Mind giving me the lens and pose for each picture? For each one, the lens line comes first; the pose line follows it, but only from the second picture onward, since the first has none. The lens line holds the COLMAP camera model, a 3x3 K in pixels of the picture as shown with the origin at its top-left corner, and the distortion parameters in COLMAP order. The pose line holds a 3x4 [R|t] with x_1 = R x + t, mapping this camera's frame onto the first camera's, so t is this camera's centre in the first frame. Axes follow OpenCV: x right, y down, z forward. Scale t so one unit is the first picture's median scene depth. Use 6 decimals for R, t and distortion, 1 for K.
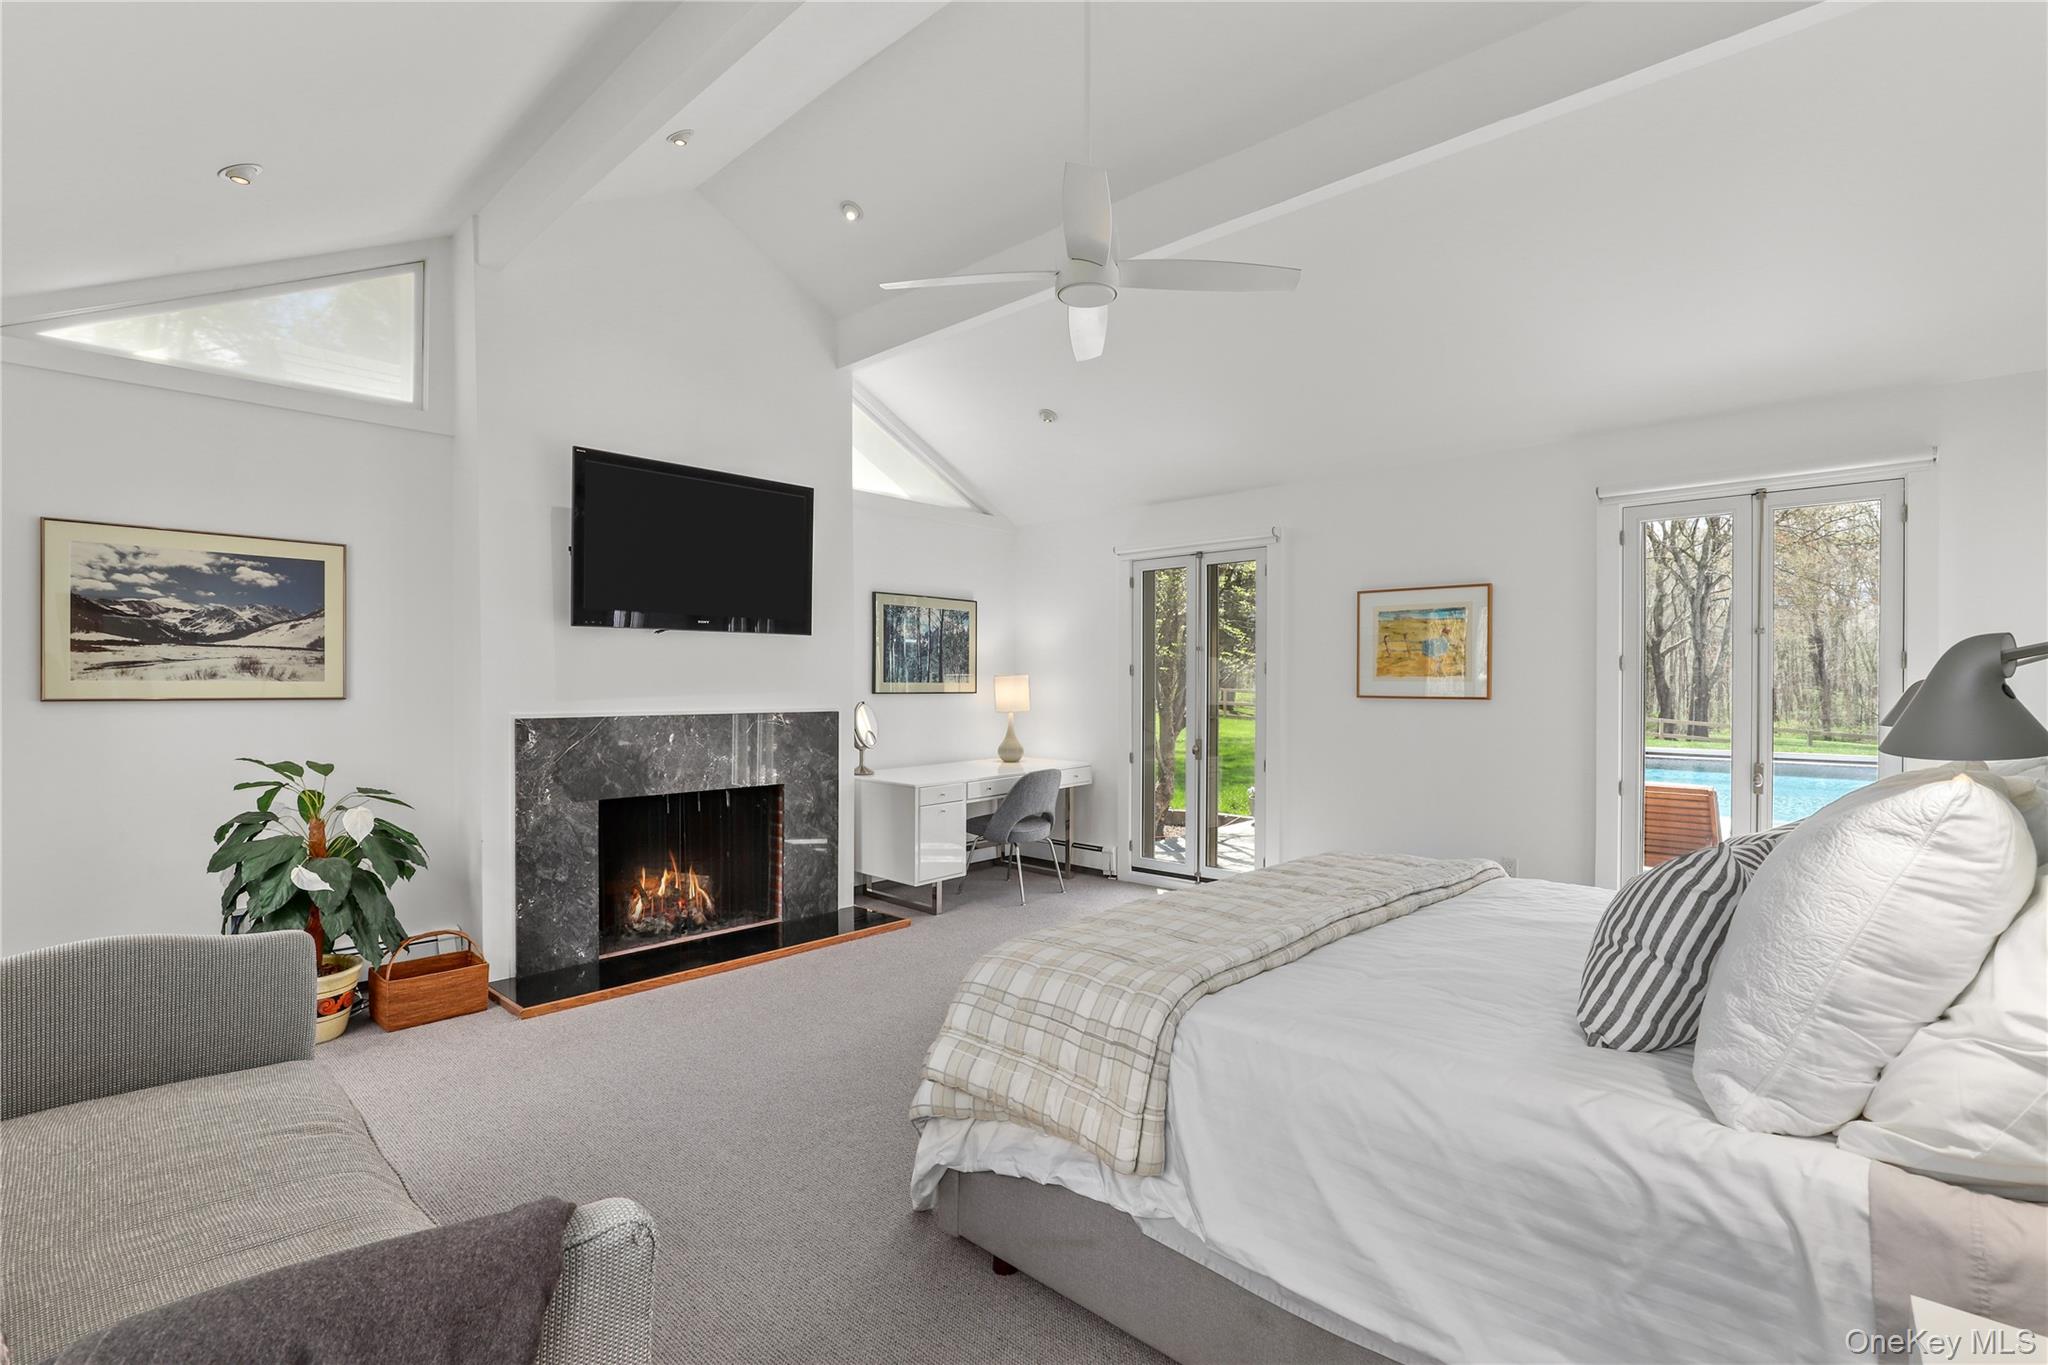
lens RADIAL K [[937.7, 0, 1024.0], [0, 937.7, 682.5], [0, 0, 1]] dist [-0.001950, 0.000055]
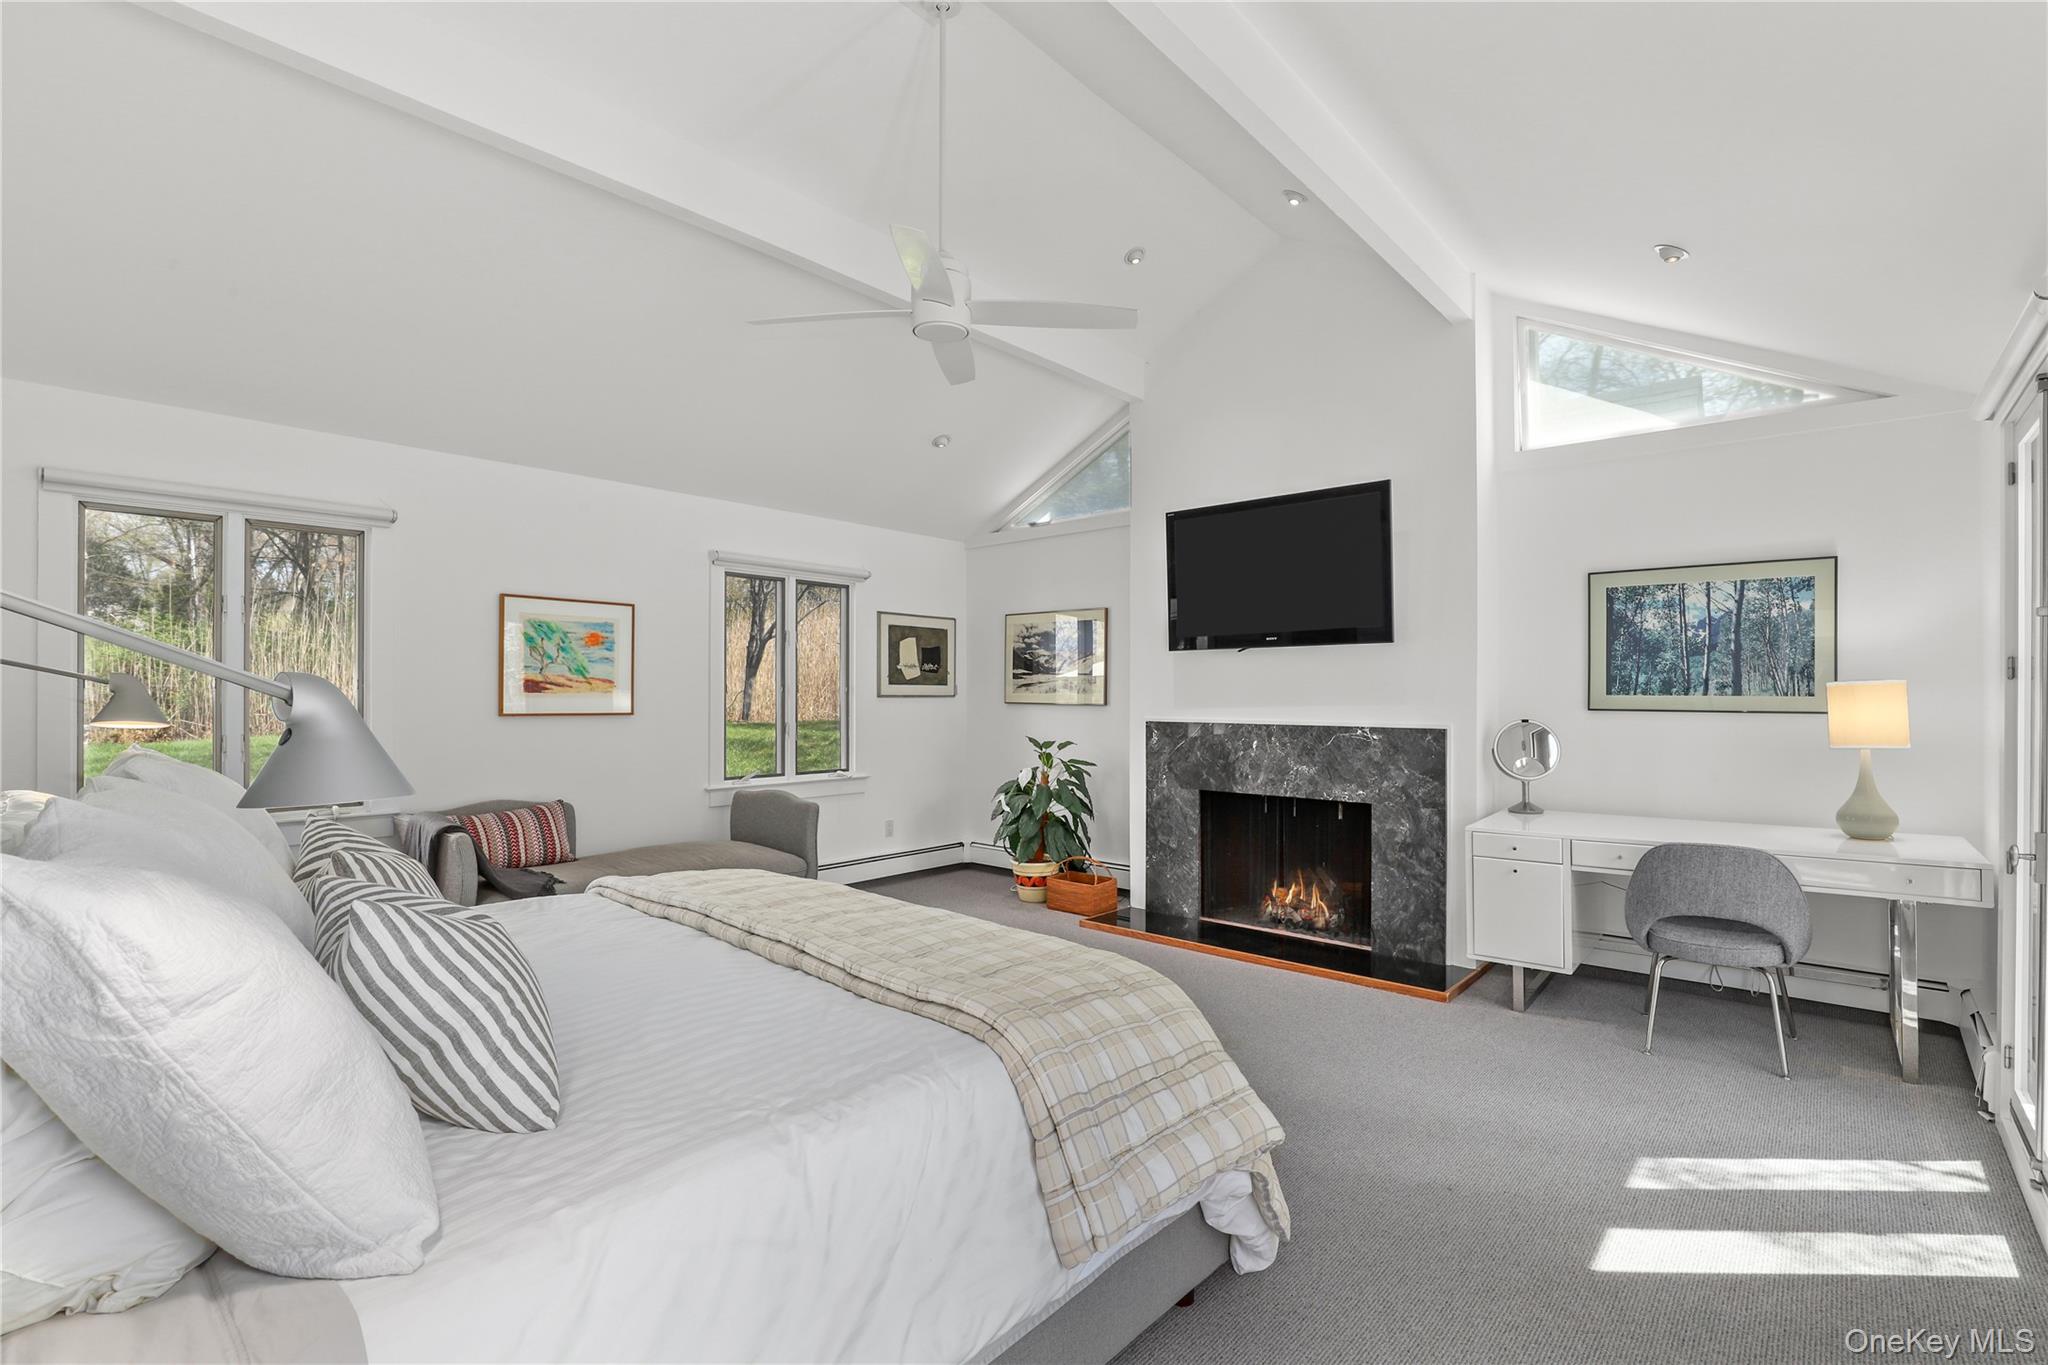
lens RADIAL K [[937.7, 0, 1024.0], [0, 937.7, 682.5], [0, 0, 1]] dist [-0.001950, 0.000055]
pose [[0.041750, -0.011340, -0.999064, 0.716673], [-0.000308, 0.999935, -0.011363, -0.001892], [0.999128, 0.000782, 0.041743, 0.663518]]
